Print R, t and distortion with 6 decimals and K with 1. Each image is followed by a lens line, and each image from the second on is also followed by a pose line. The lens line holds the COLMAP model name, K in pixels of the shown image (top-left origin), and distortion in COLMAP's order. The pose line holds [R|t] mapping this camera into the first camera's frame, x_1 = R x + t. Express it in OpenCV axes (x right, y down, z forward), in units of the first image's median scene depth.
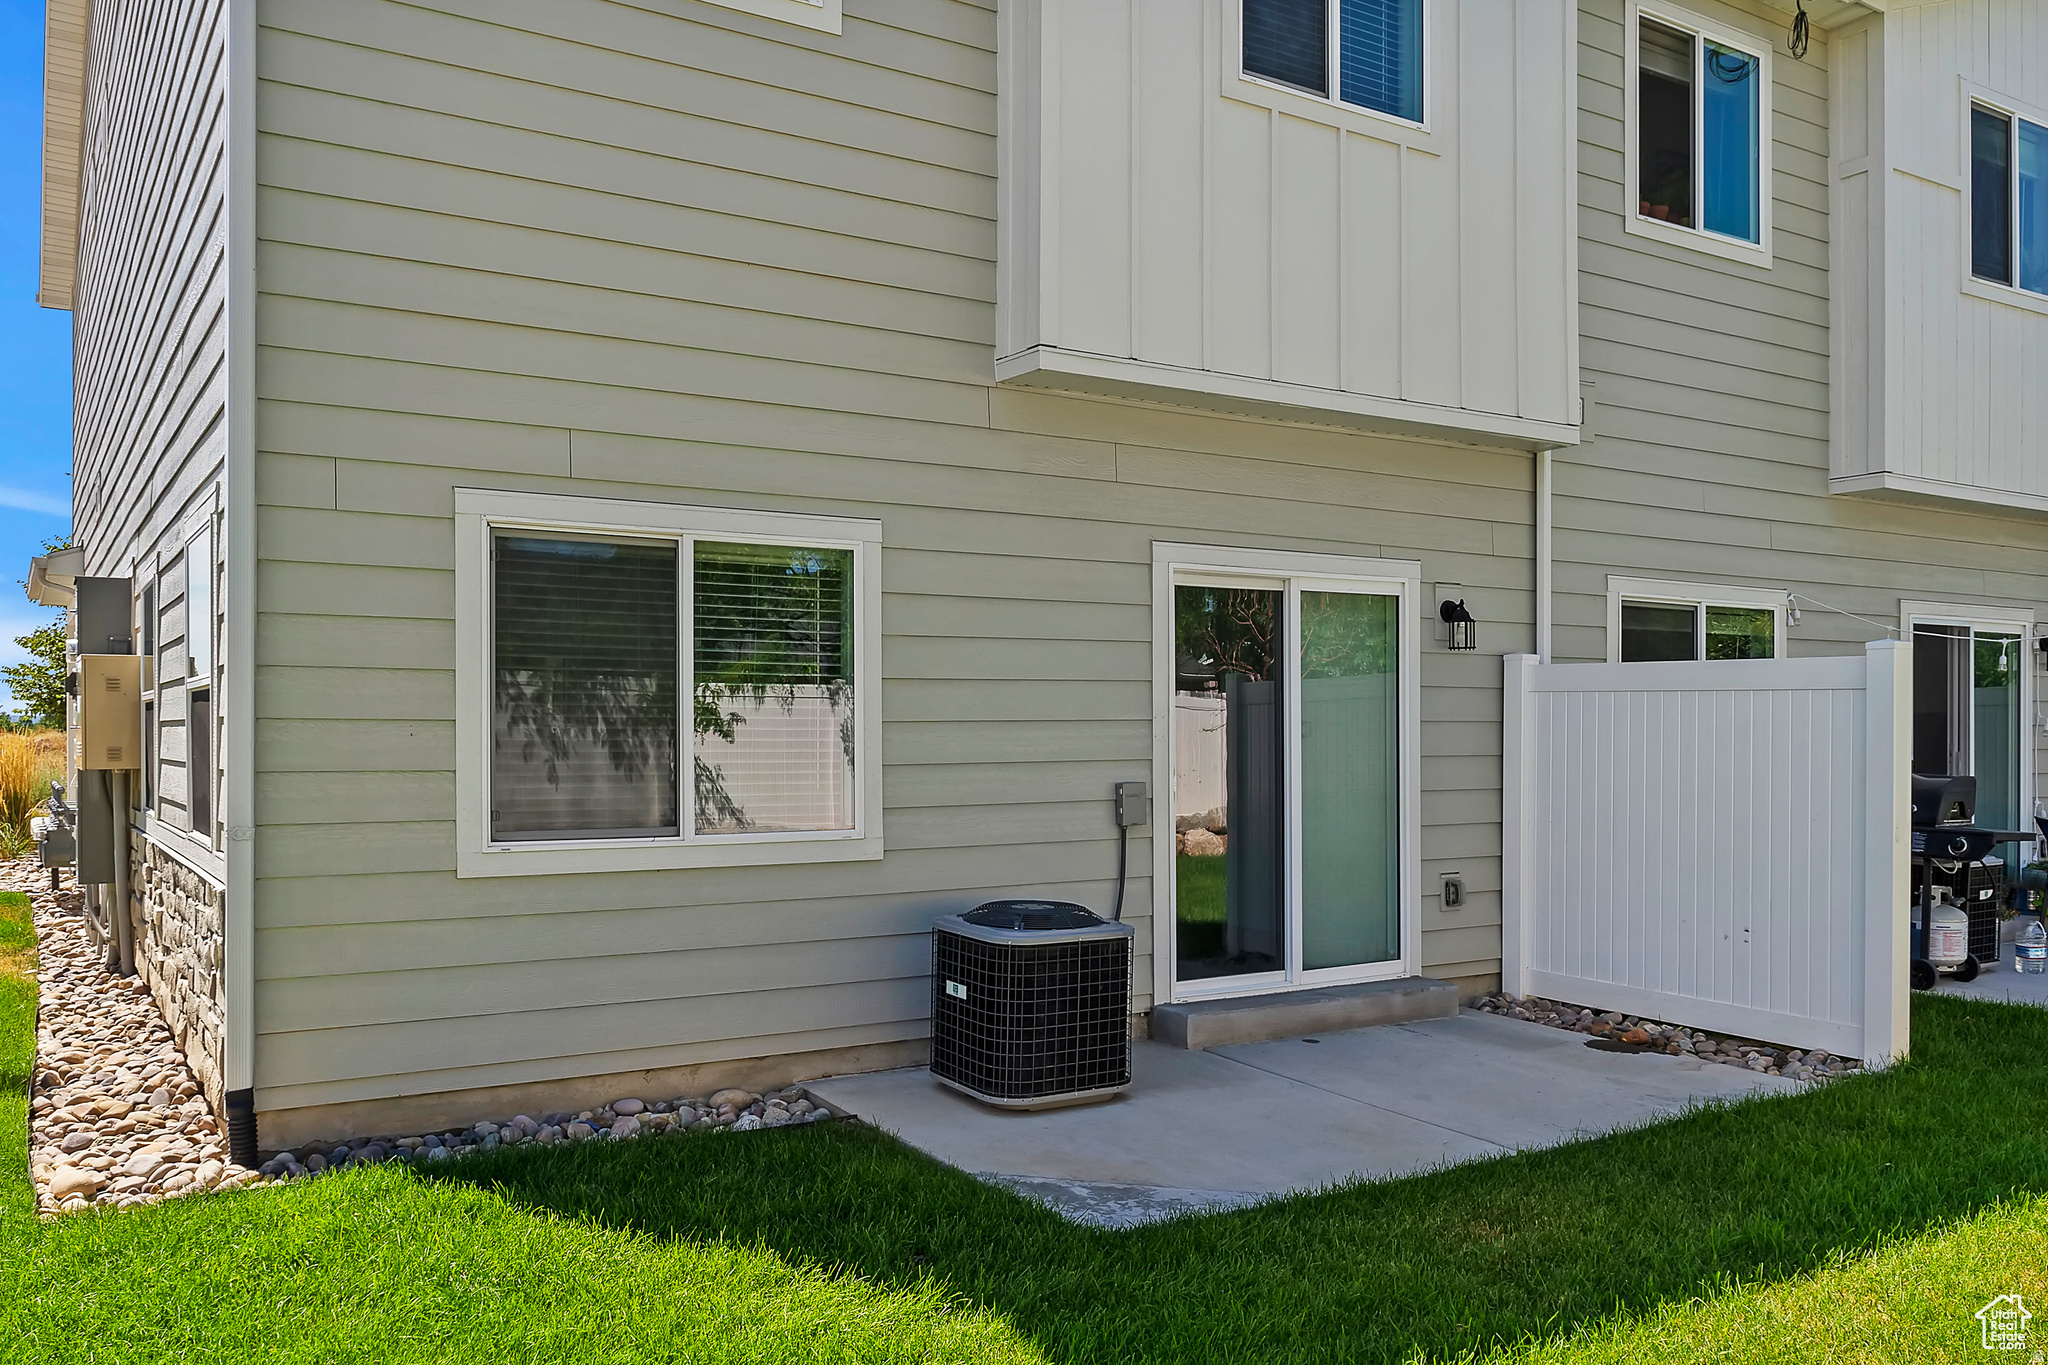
lens RADIAL K [[1627.8, 0, 1029.5], [0, 1627.8, 623.1], [0, 0, 1]] dist [-0.001358, -0.002769]
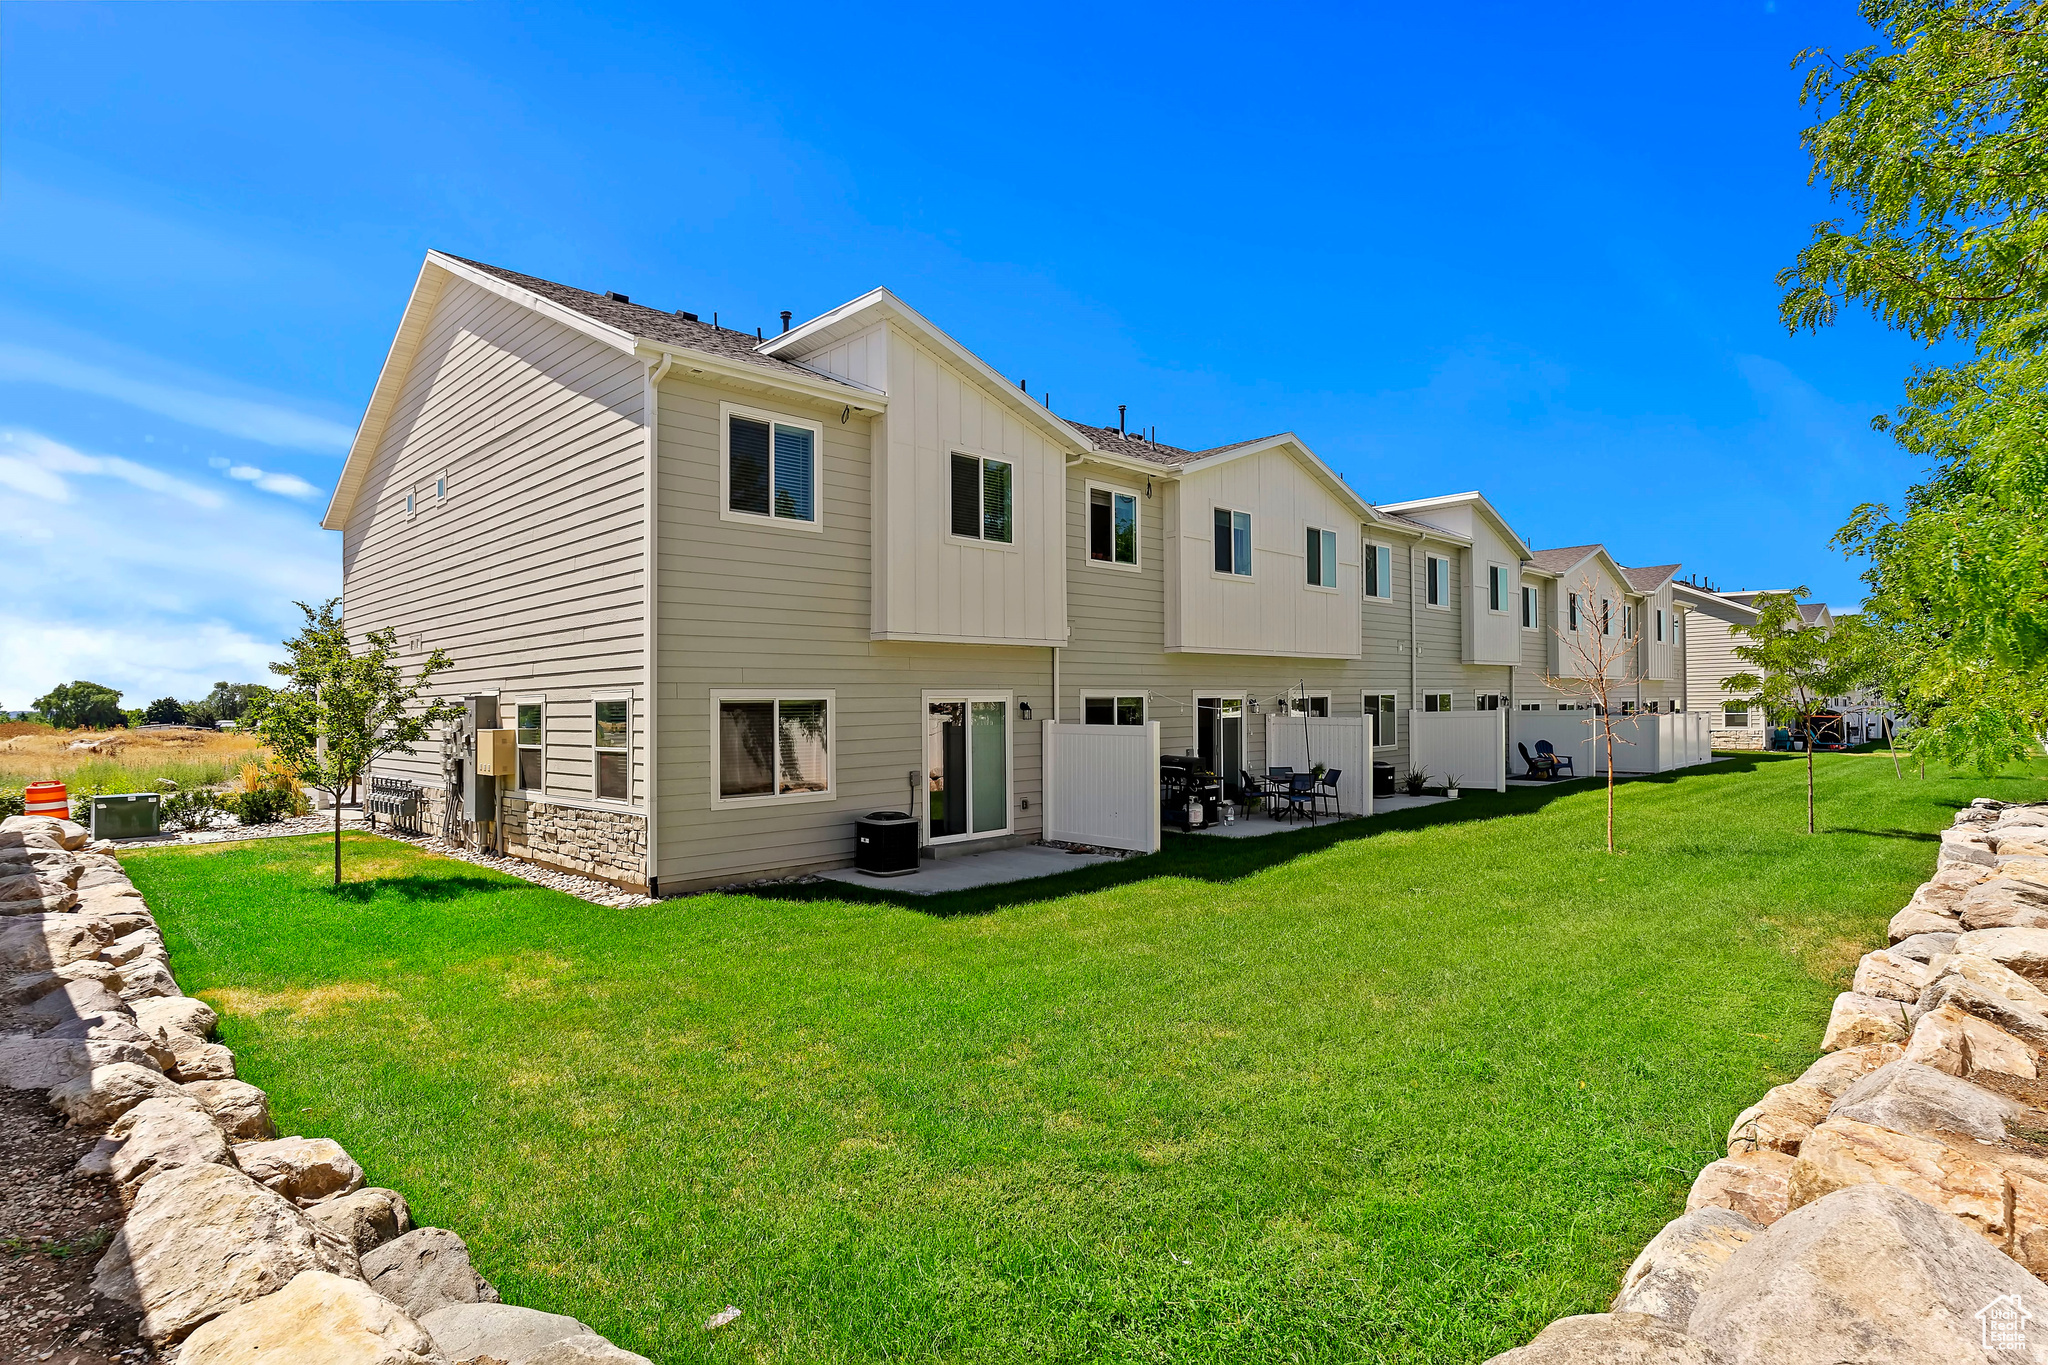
lens RADIAL K [[1047.7, 0, 1020.9], [0, 1047.7, 690.6], [0, 0, 1]] dist [-0.004789, 0.001485]
pose [[0.977001, -0.013964, 0.212778, -0.145973], [0.003996, 0.998877, 0.047206, -0.130960], [-0.213198, -0.045270, 0.975960, -0.850312]]
